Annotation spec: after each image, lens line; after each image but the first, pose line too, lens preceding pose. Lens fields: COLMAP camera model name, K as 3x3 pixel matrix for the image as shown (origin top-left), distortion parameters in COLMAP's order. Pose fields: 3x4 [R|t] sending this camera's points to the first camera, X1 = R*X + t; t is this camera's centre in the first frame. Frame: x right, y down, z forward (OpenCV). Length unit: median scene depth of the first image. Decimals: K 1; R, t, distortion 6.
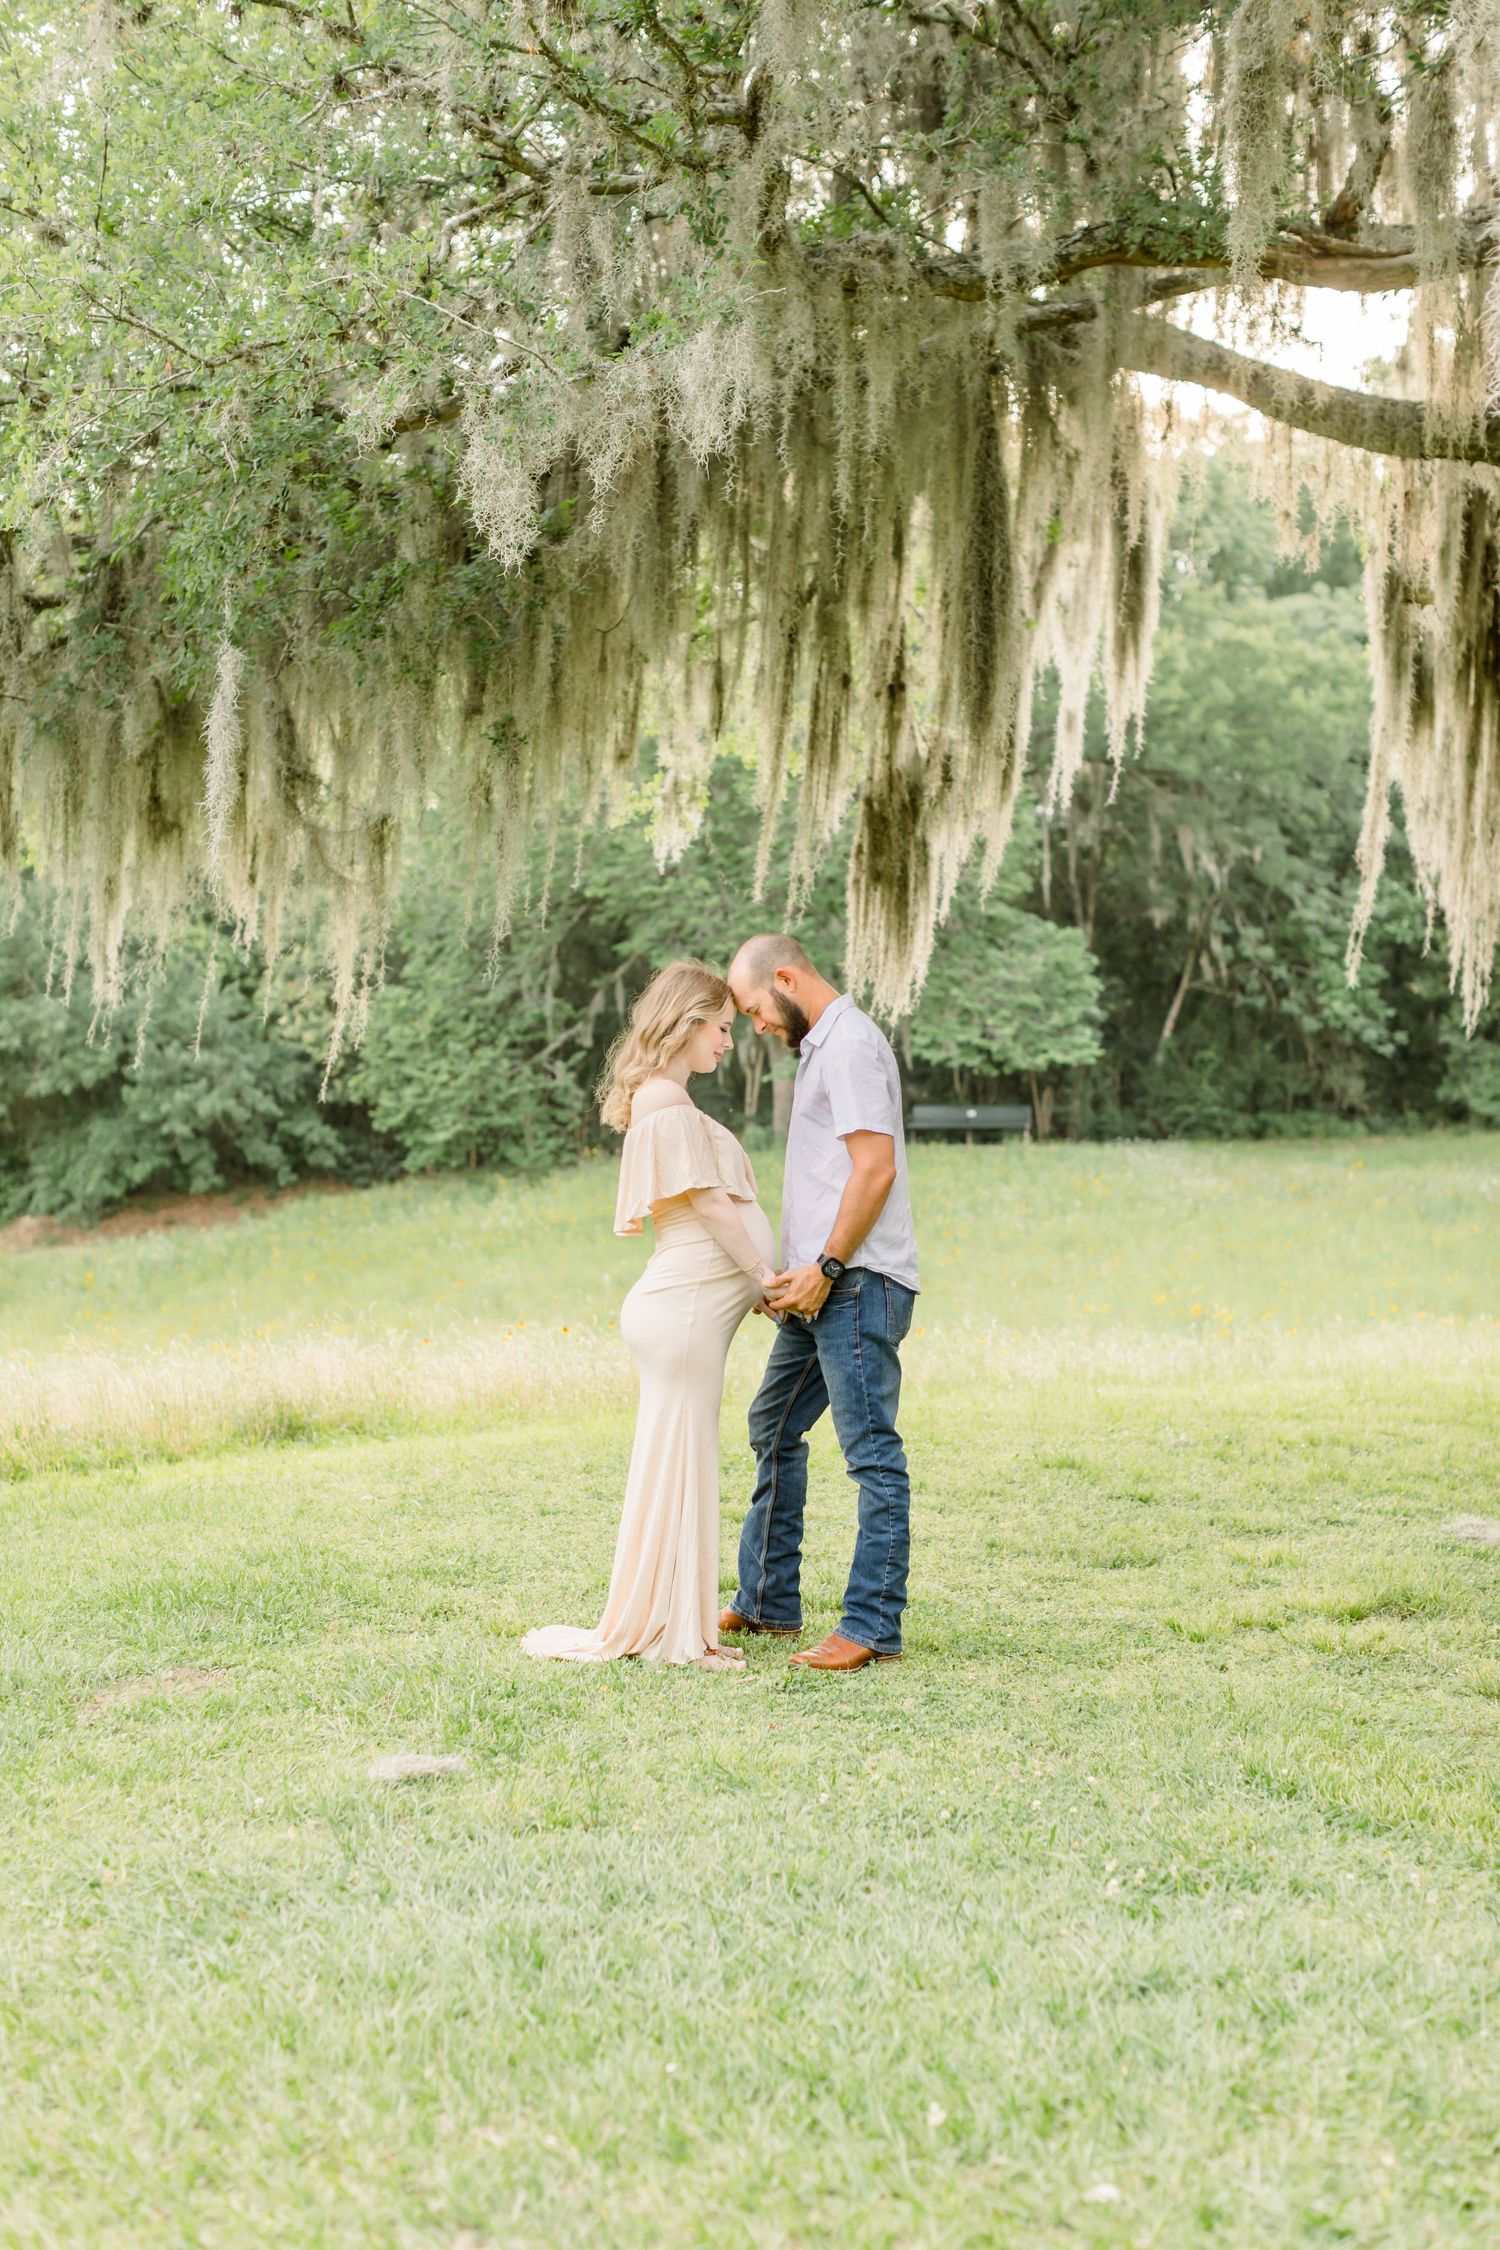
lens RADIAL K [[3252.3, 0, 754.6], [0, 3252.3, 1146.1], [0, 0, 1]] dist [0.027151, 0.000000]
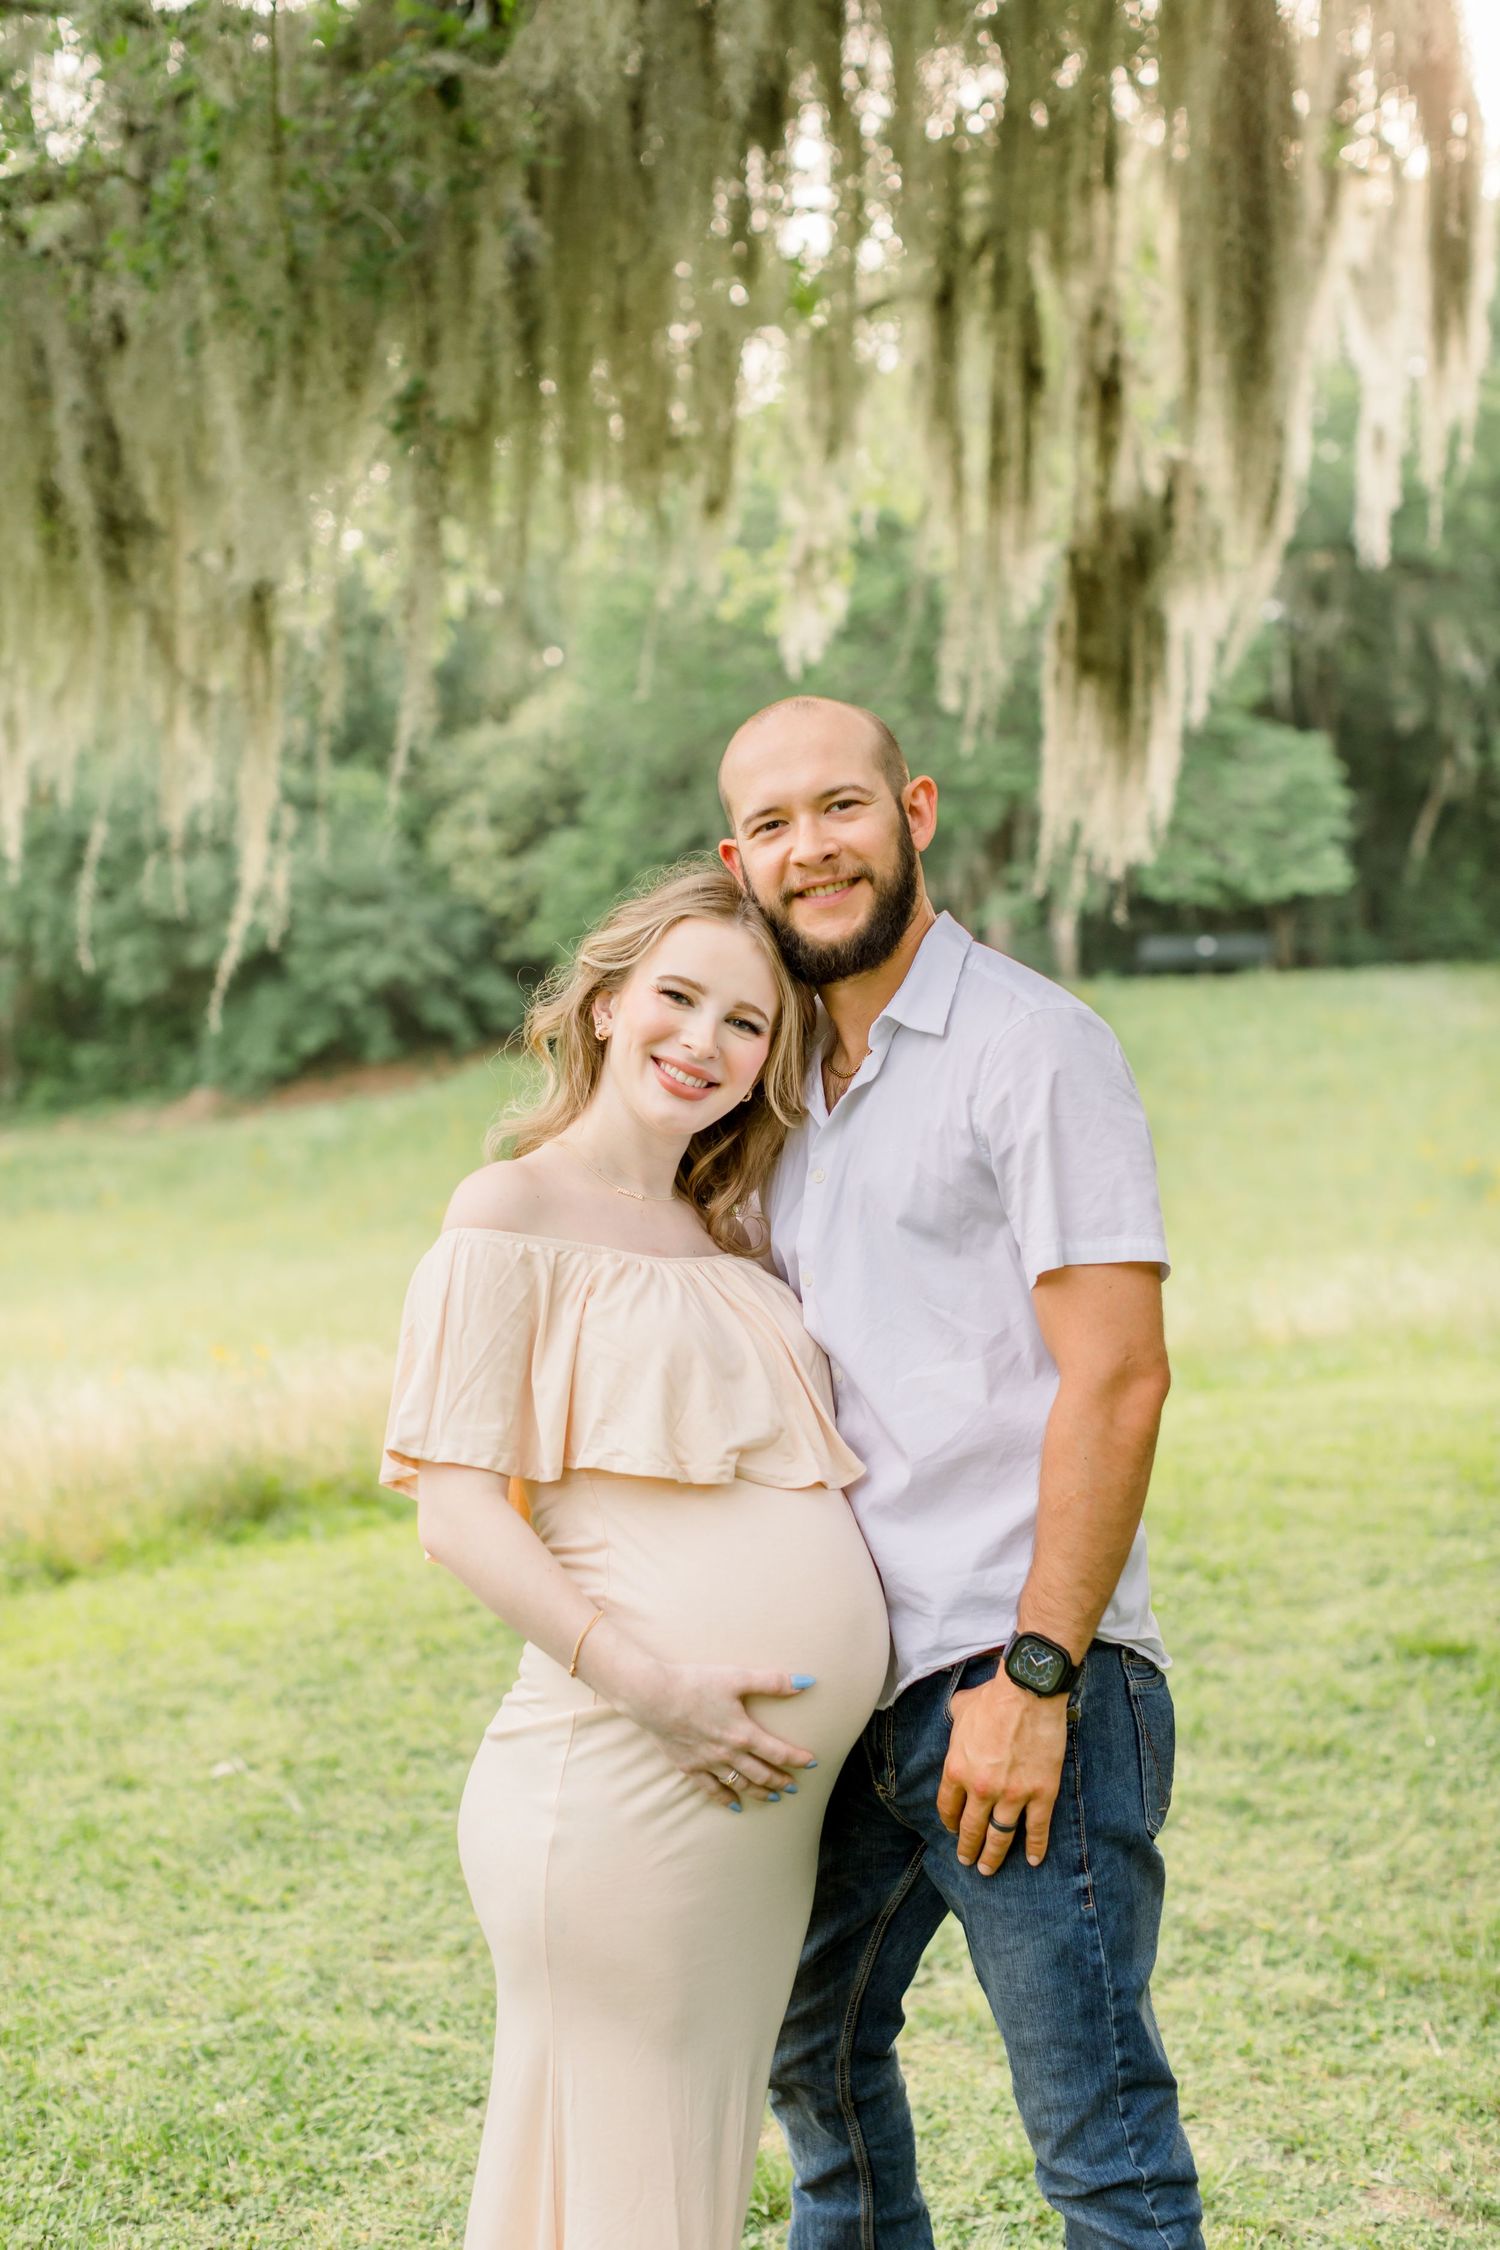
lens RADIAL K [[3252.3, 0, 728.9], [0, 3252.3, 1106.1], [0, 0, 1]] dist [0.027151, 0.000000]
pose [[0.996418, -0.033041, -0.077843, 0.010464], [0.036077, 0.998629, 0.037926, -0.016178], [0.076483, -0.040599, 0.996244, 0.271609]]
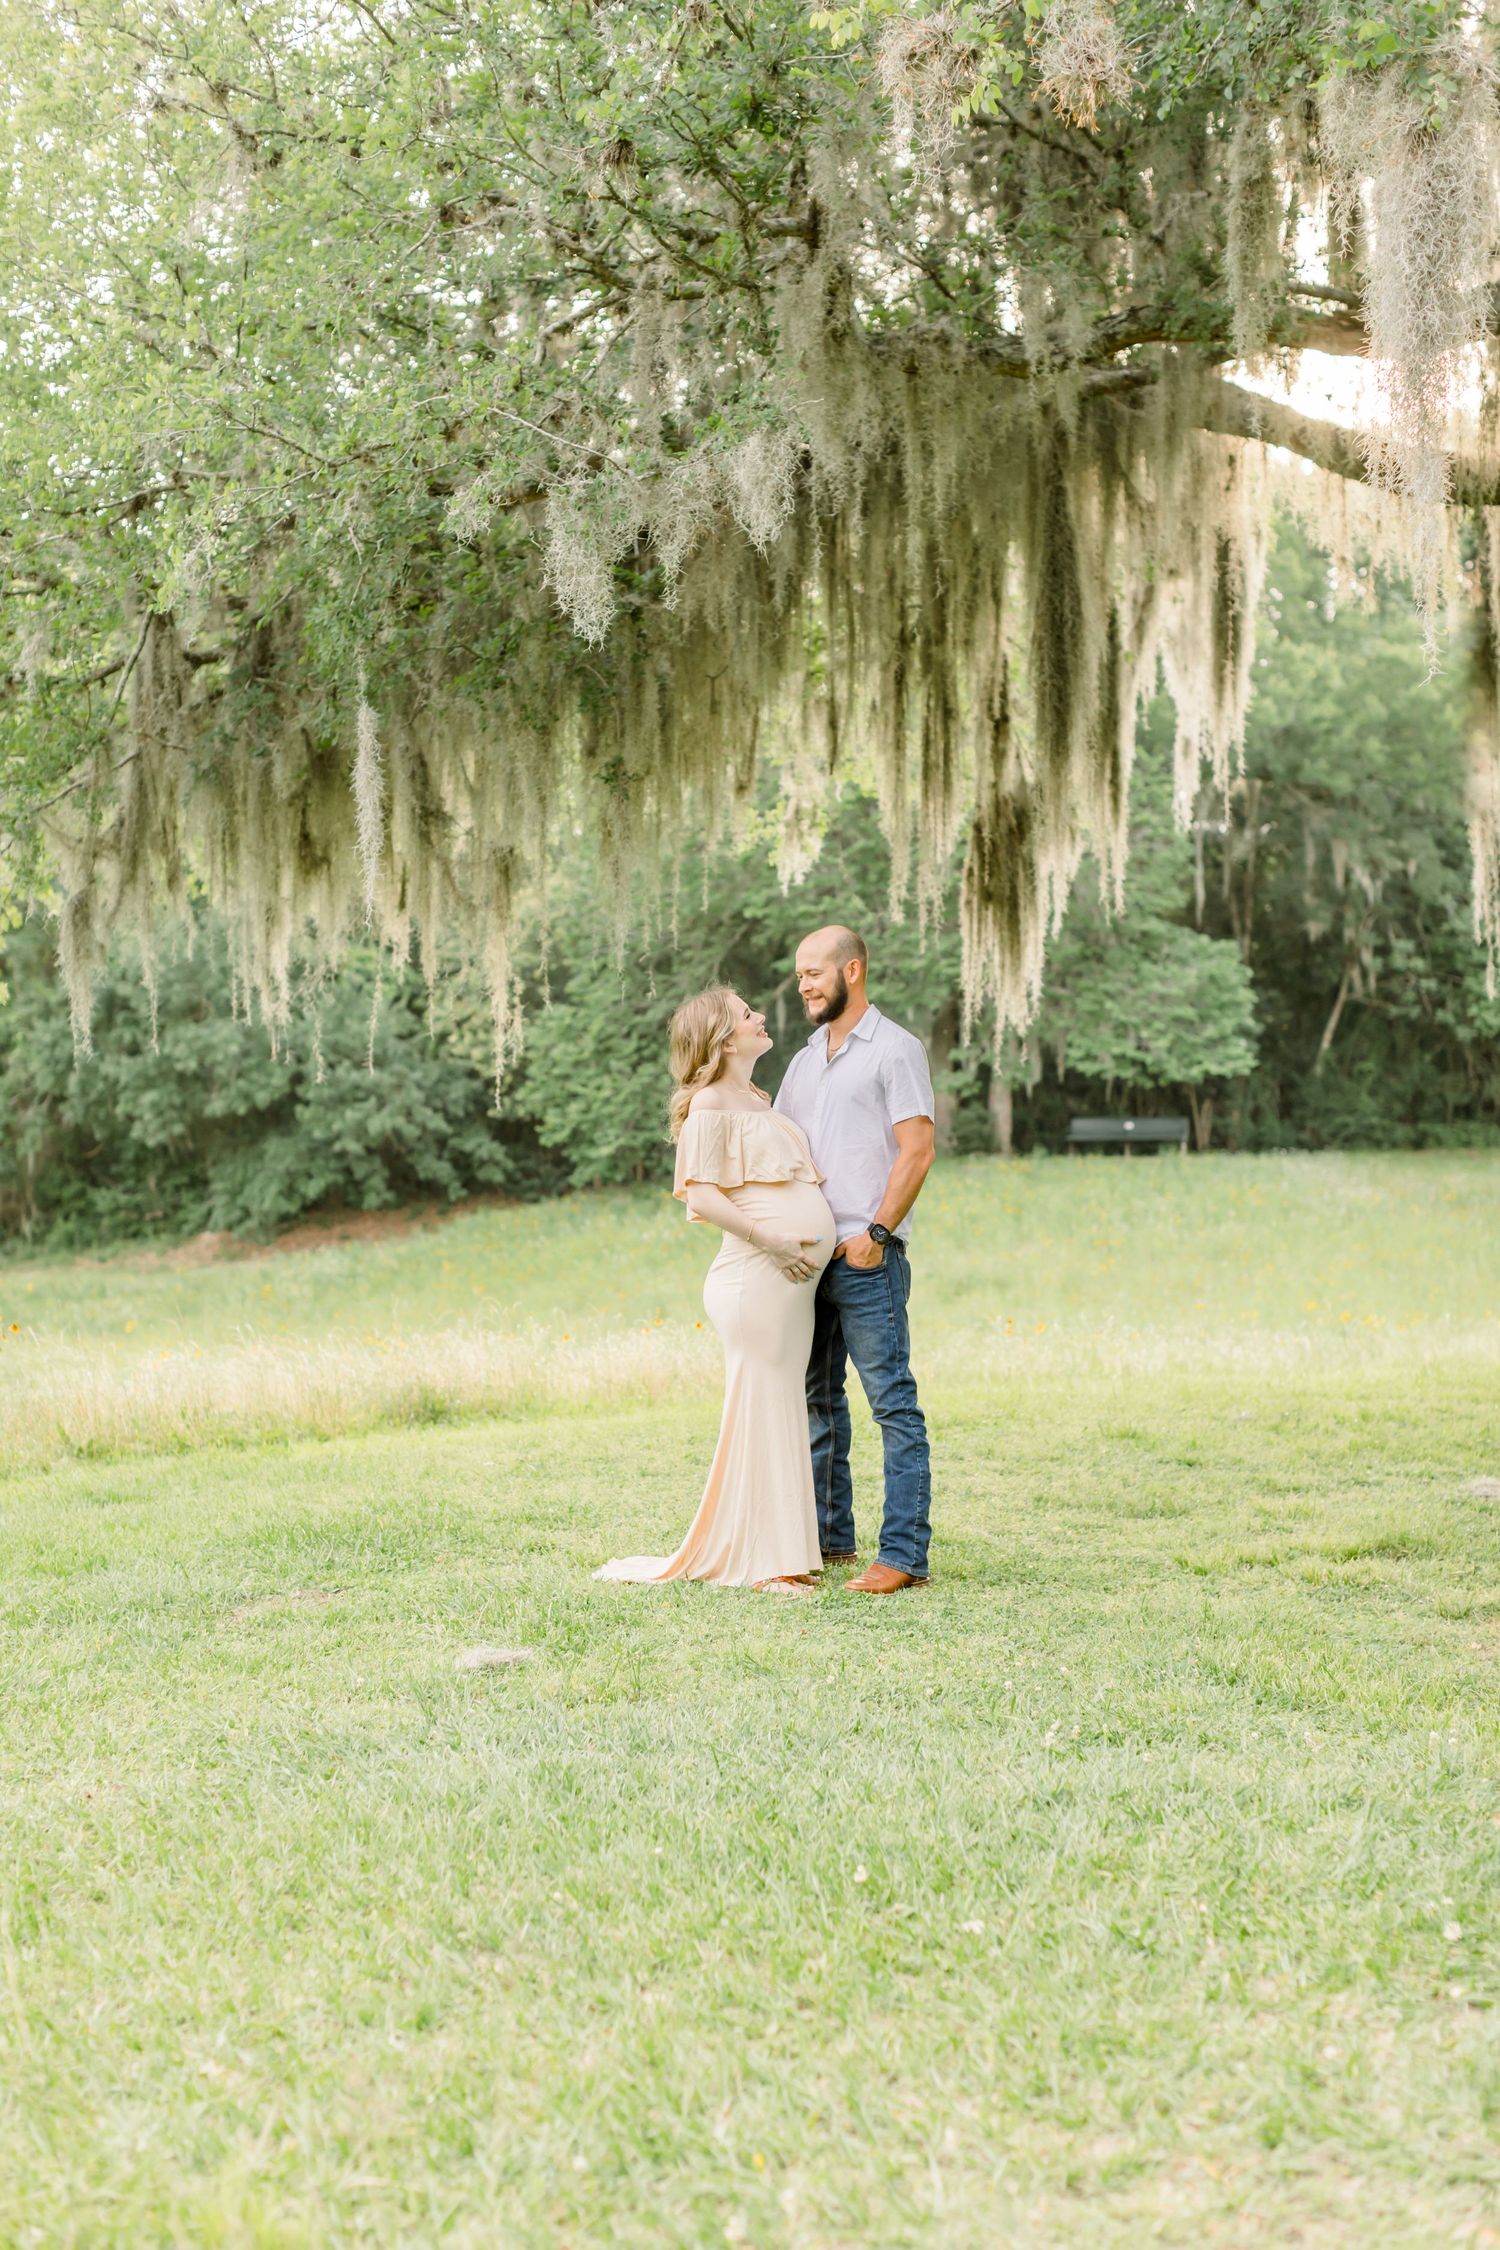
lens RADIAL K [[3252.3, 0, 743.2], [0, 3252.3, 1119.8], [0, 0, 1]] dist [0.027151, 0.000000]
pose [[0.998313, -0.007716, -0.057540, 0.018192], [0.006952, 0.999885, -0.013459, 0.003429], [0.057637, 0.013037, 0.998252, -0.059203]]
